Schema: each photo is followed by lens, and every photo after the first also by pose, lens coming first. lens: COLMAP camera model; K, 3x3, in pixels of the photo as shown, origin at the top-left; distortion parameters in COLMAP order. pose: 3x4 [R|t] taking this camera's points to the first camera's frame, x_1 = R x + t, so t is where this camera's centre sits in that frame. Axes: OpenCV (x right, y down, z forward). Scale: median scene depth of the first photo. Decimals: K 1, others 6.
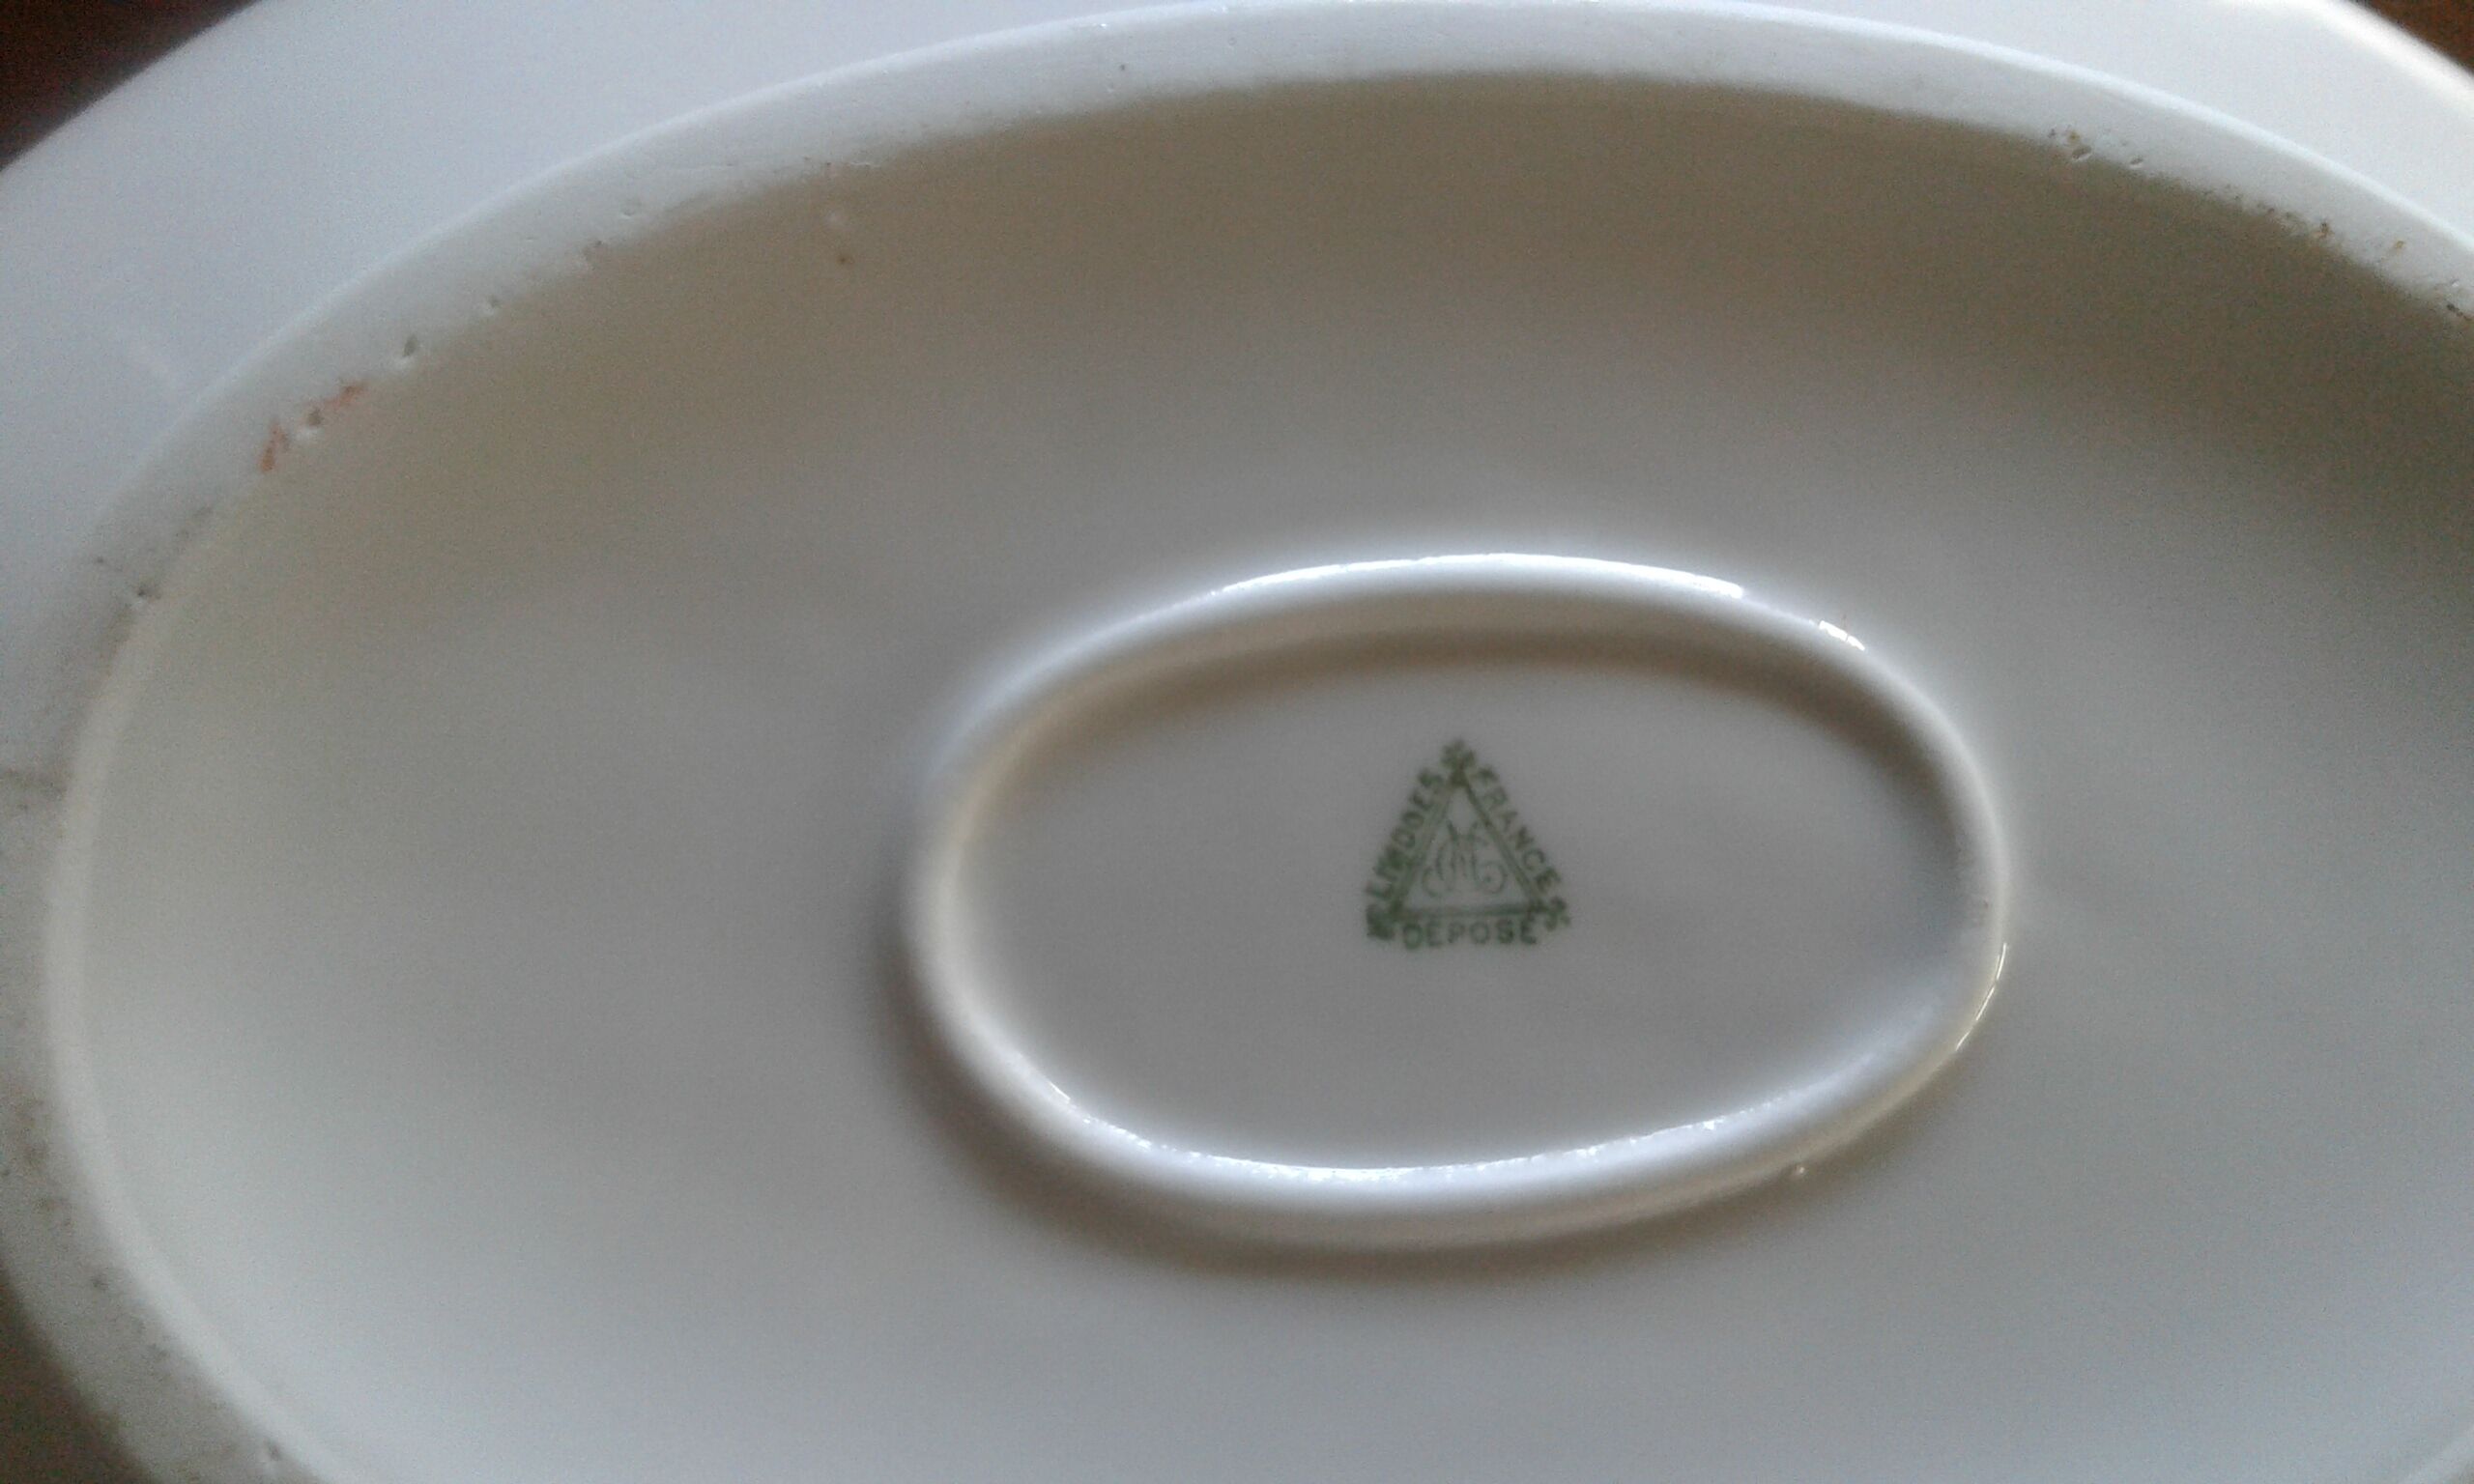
lens RADIAL K [[2210.6, 0, 1237.0], [0, 2210.6, 742.0], [0, 0, 1]] dist [0.057596, -0.001808]
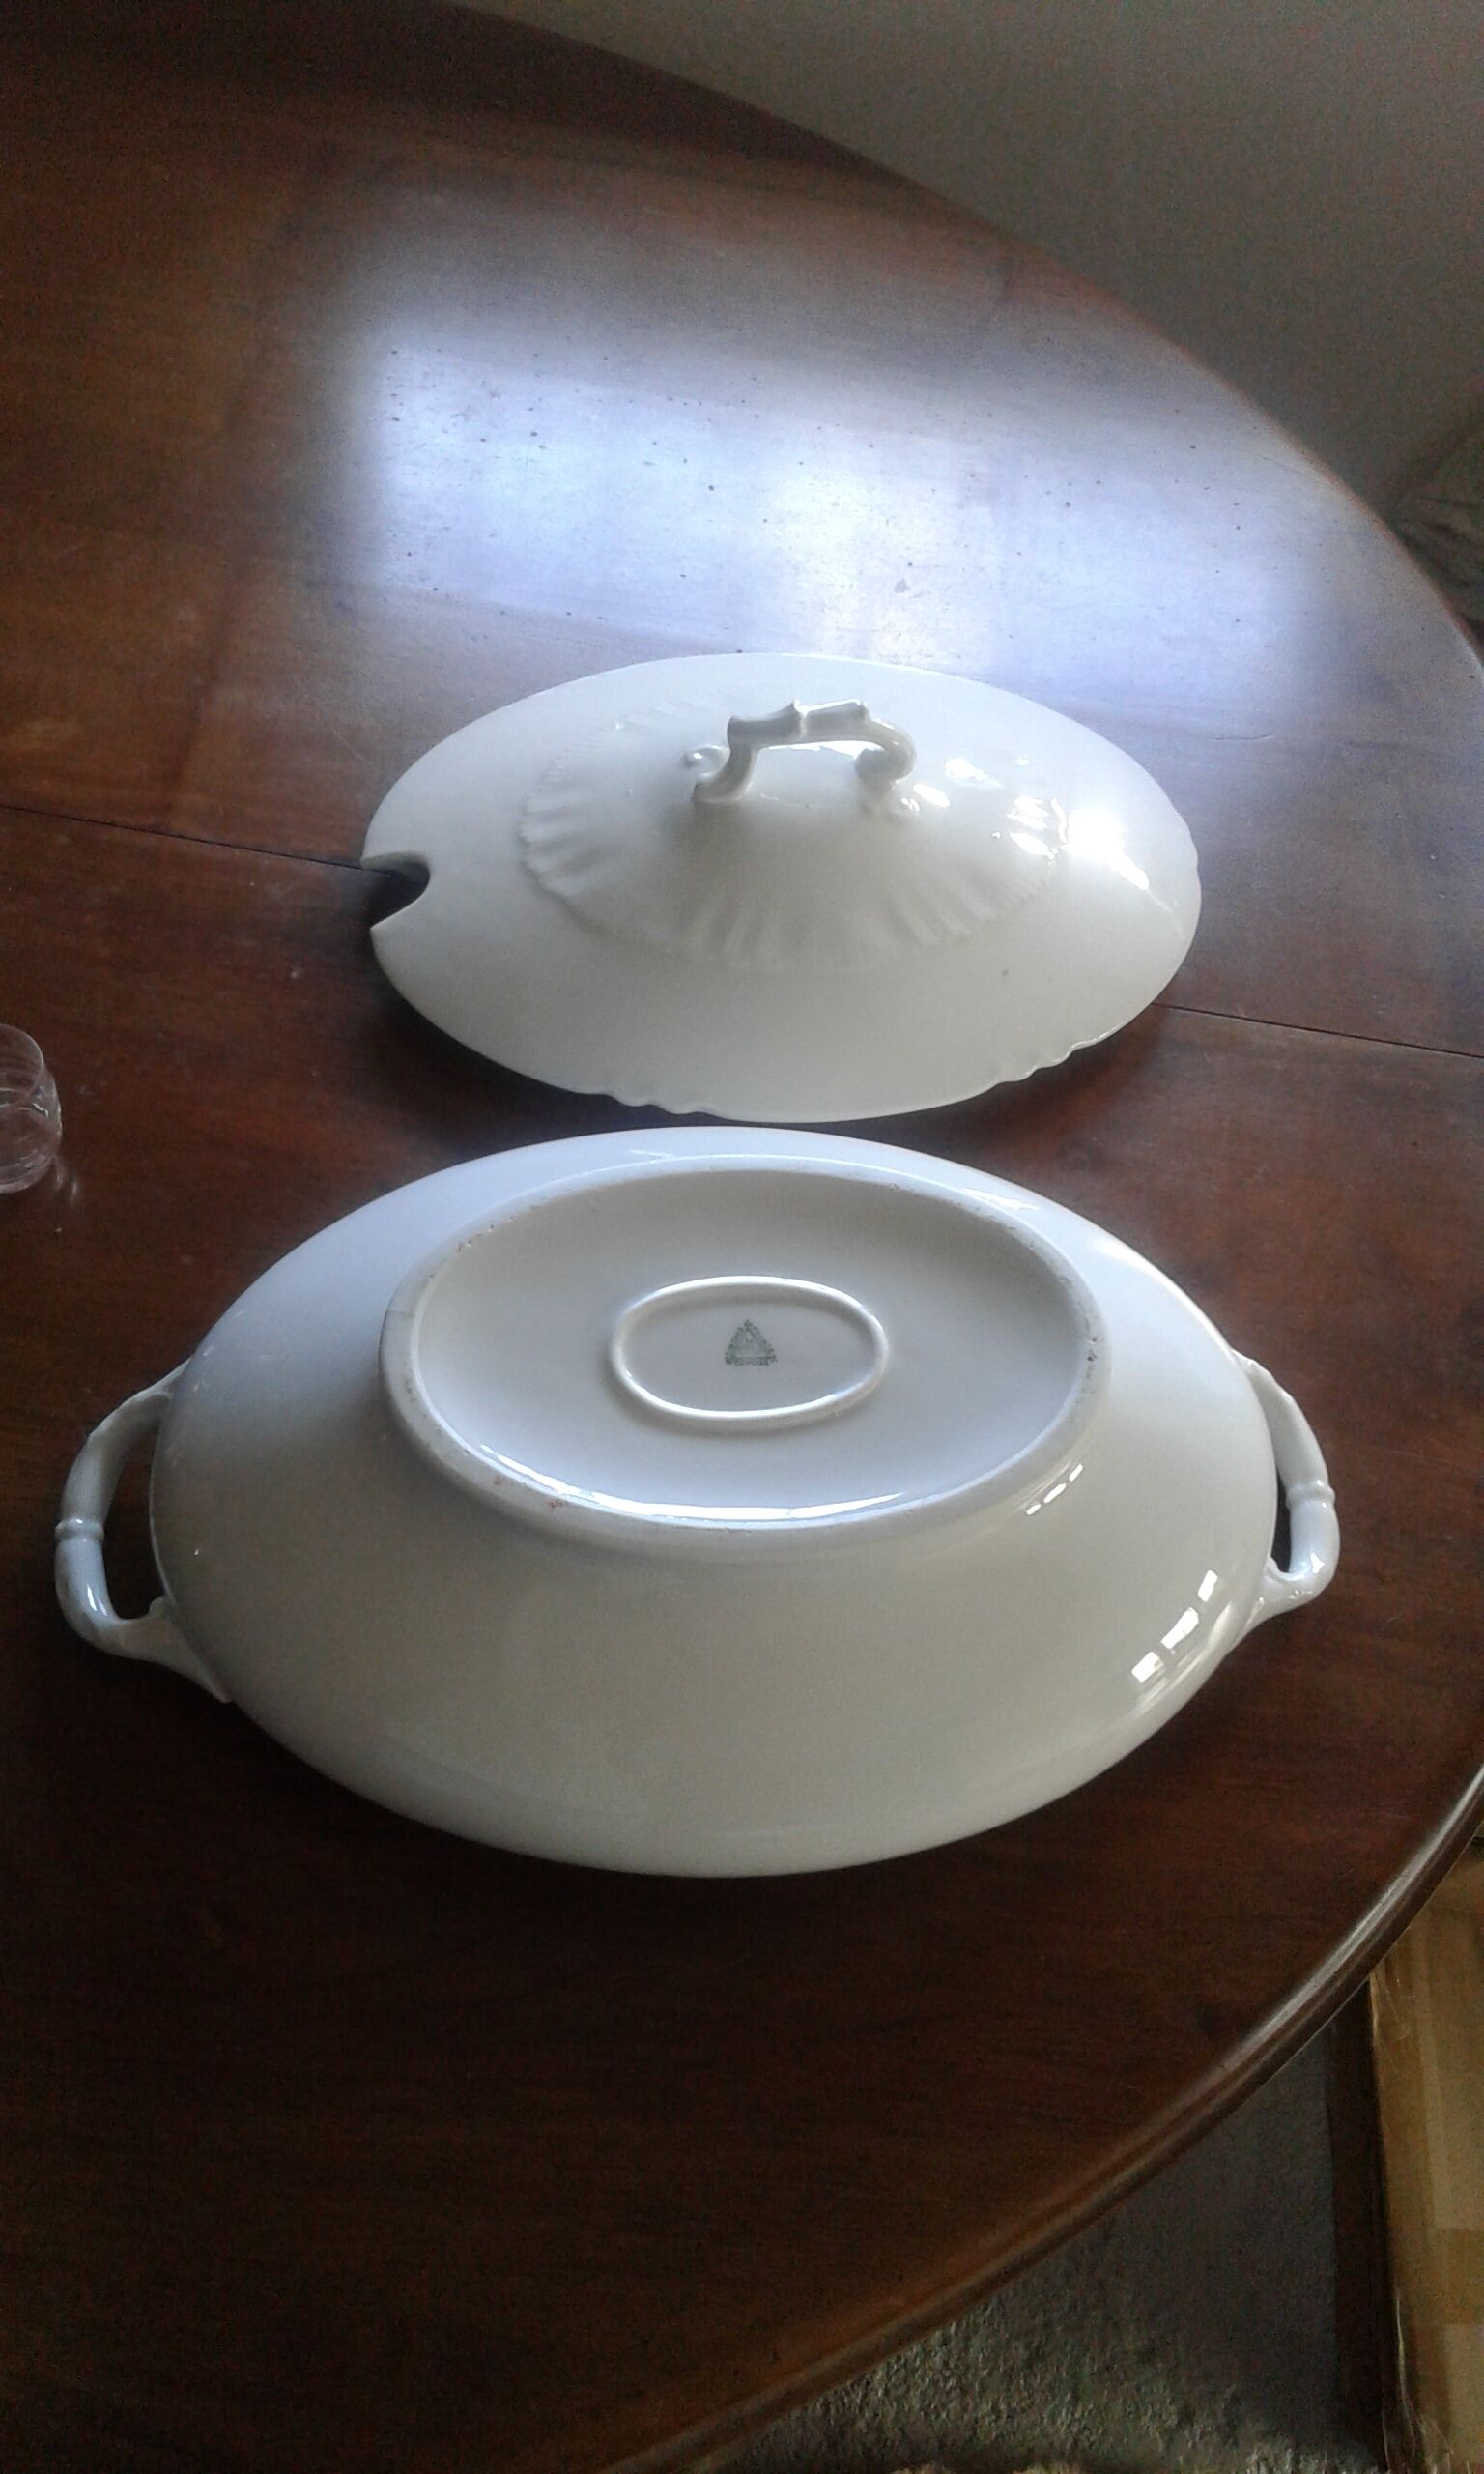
lens RADIAL K [[2210.6, 0, 742.0], [0, 2210.6, 1237.0], [0, 0, 1]] dist [0.057596, -0.001808]
pose [[0.999551, -0.014802, 0.026066, -0.010198], [0.024617, 0.901505, -0.432068, 1.574542], [-0.017103, 0.432516, 0.901464, -2.620318]]
